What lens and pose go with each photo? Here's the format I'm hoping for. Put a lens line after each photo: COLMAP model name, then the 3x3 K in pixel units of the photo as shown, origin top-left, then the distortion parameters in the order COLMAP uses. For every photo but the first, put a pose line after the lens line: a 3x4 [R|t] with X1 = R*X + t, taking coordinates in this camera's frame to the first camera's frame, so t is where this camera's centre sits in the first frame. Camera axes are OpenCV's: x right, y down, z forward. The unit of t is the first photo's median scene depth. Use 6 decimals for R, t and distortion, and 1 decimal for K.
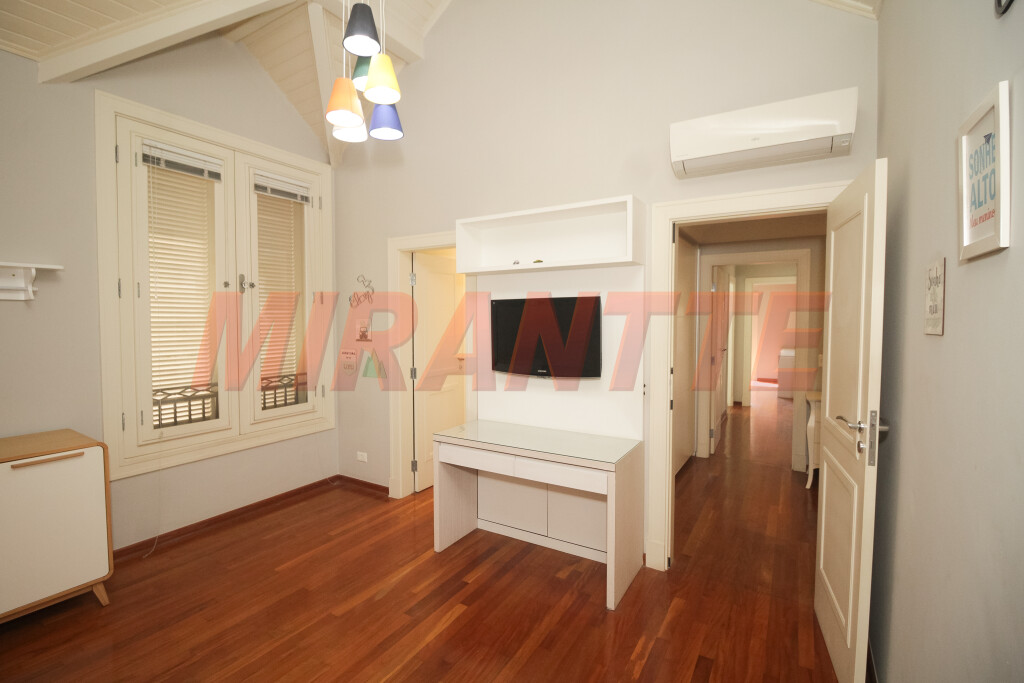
lens RADIAL K [[472.5, 0, 510.2], [0, 472.5, 339.6], [0, 0, 1]] dist [-0.009475, -0.006149]
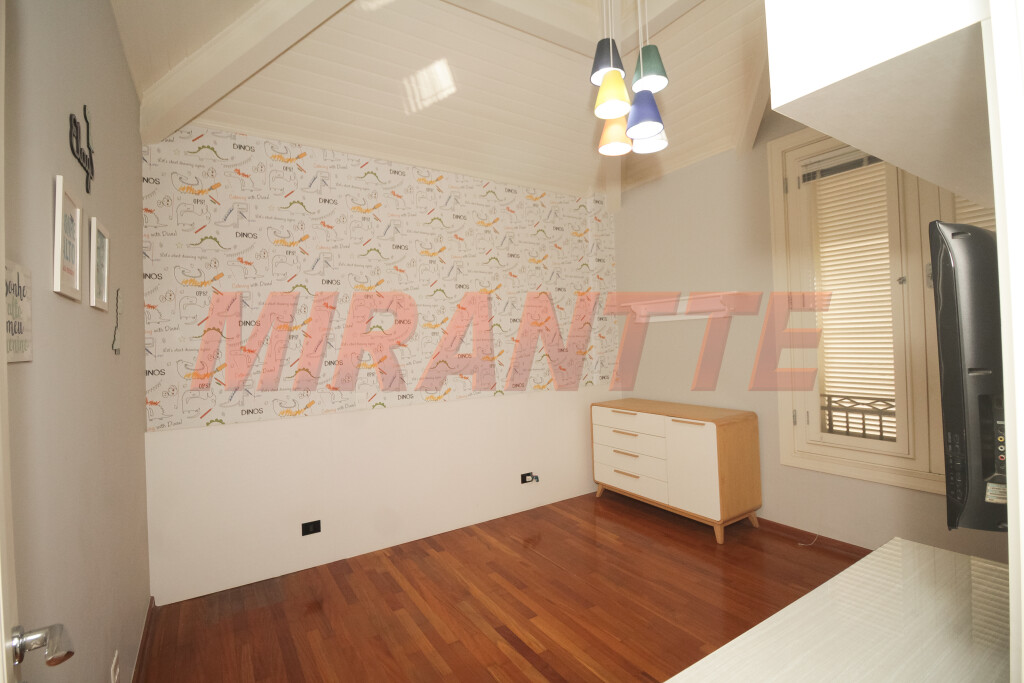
lens RADIAL K [[472.5, 0, 513.3], [0, 472.5, 335.2], [0, 0, 1]] dist [-0.009475, -0.006149]
pose [[-0.443694, 0.009111, -0.896132, 0.448400], [-0.007883, 0.999870, 0.014068, -0.030990], [0.896144, 0.013306, -0.443564, 0.798088]]
